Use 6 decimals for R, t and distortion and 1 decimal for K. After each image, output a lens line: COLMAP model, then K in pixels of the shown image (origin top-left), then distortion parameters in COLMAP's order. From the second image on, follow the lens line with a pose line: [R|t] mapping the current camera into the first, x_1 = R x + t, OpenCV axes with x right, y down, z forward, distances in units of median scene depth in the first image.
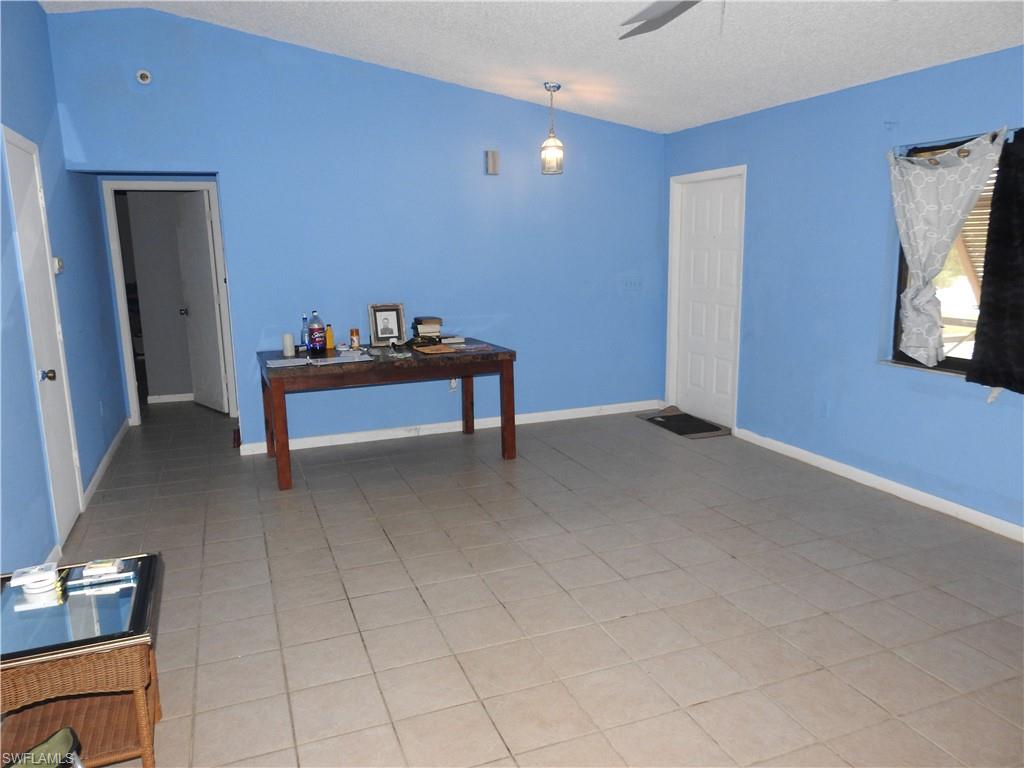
lens RADIAL K [[728.6, 0, 512.0], [0, 728.6, 384.0], [0, 0, 1]] dist [-0.002575, 0.000599]
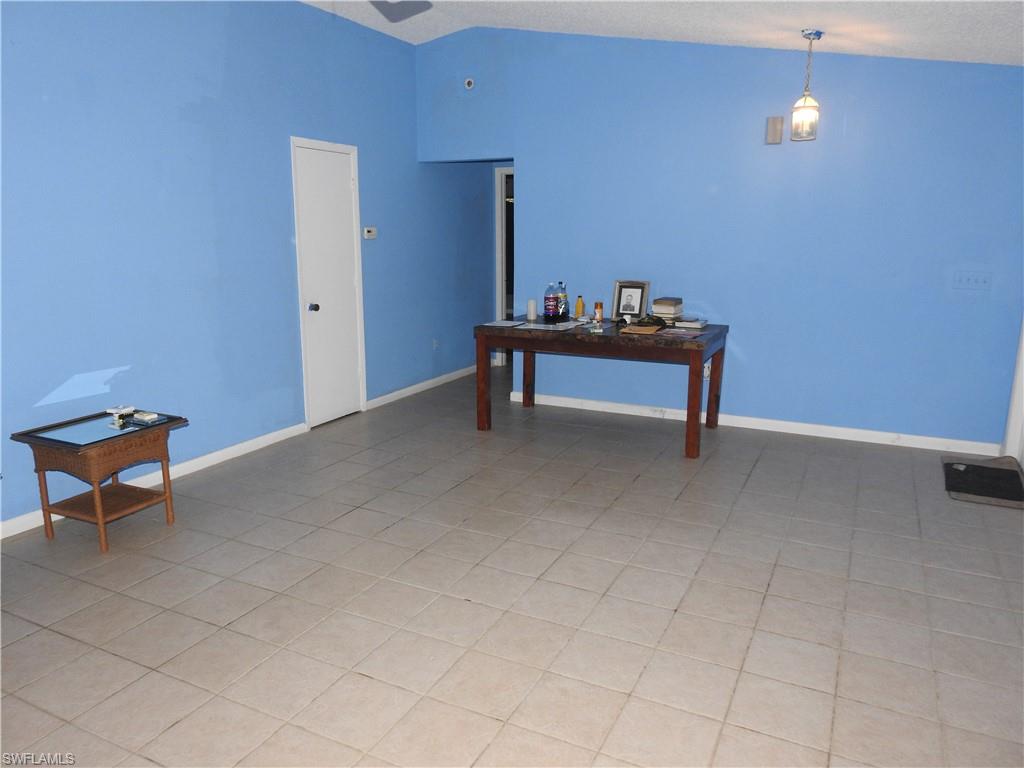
lens RADIAL K [[728.6, 0, 512.0], [0, 728.6, 384.0], [0, 0, 1]] dist [-0.002575, 0.000599]
pose [[0.676220, 0.174185, -0.715811, 0.478067], [-0.151367, 0.983766, 0.096393, -0.042607], [0.720981, 0.043167, 0.691609, 0.191542]]
